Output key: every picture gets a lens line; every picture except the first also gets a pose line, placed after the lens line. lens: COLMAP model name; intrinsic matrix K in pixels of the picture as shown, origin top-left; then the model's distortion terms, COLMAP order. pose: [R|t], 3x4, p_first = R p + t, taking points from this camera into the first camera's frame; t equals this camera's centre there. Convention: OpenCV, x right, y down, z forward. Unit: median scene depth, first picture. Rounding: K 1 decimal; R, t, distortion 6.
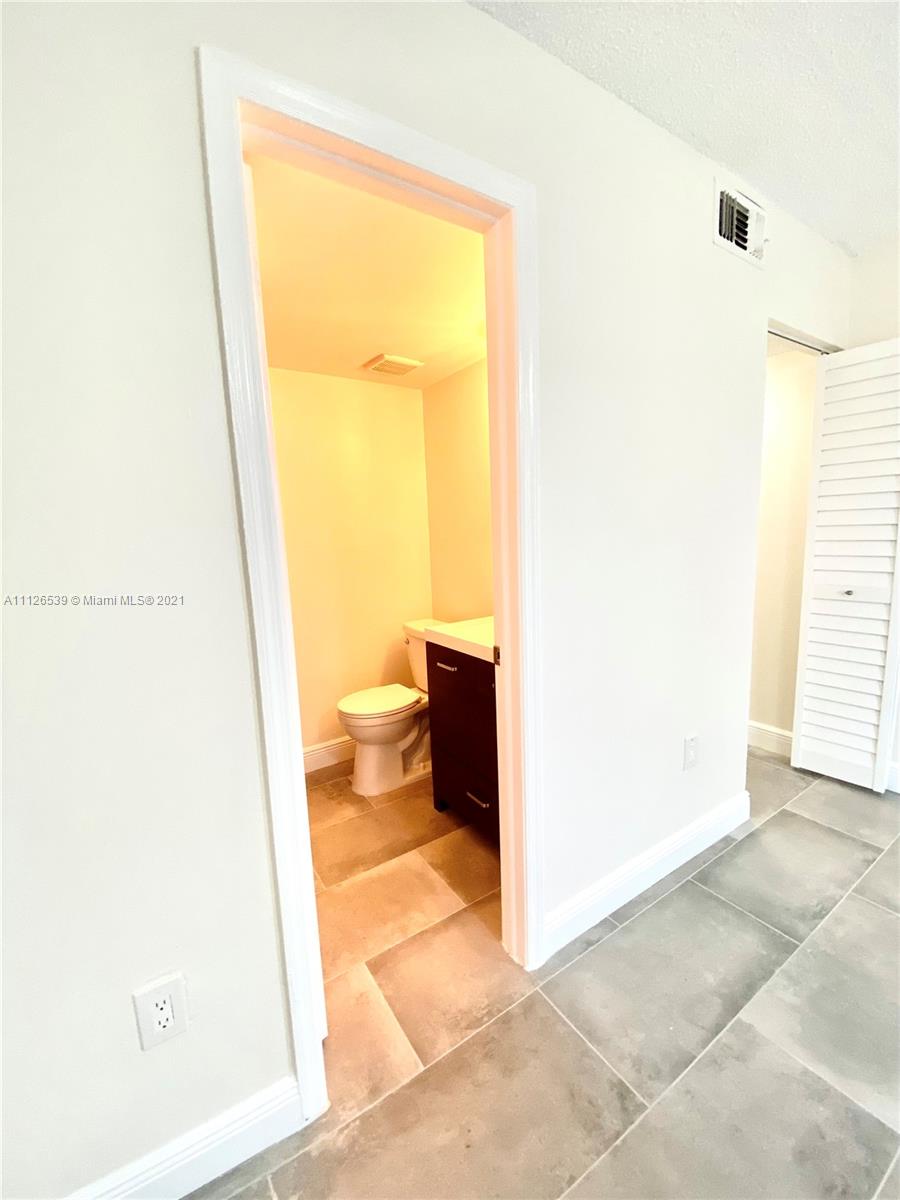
lens RADIAL K [[492.4, 0, 453.8], [0, 492.4, 594.8], [0, 0, 1]] dist [0.001572, -0.012239]
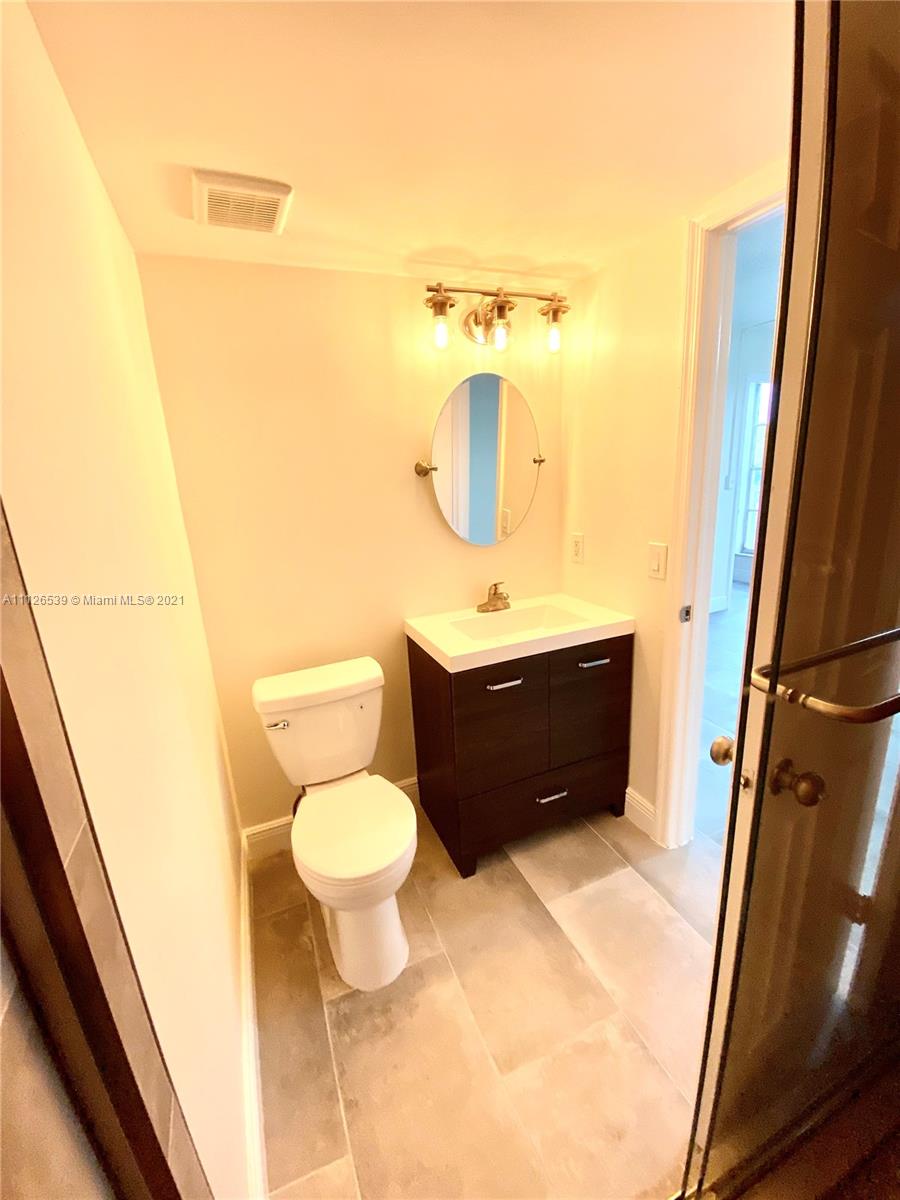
lens RADIAL K [[492.4, 0, 453.8], [0, 492.4, 594.8], [0, 0, 1]] dist [0.001572, -0.012239]
pose [[0.180464, -0.222913, 0.957989, -0.872352], [0.182203, 0.964699, 0.190151, -0.189529], [-0.966558, 0.140233, 0.214709, 1.000070]]
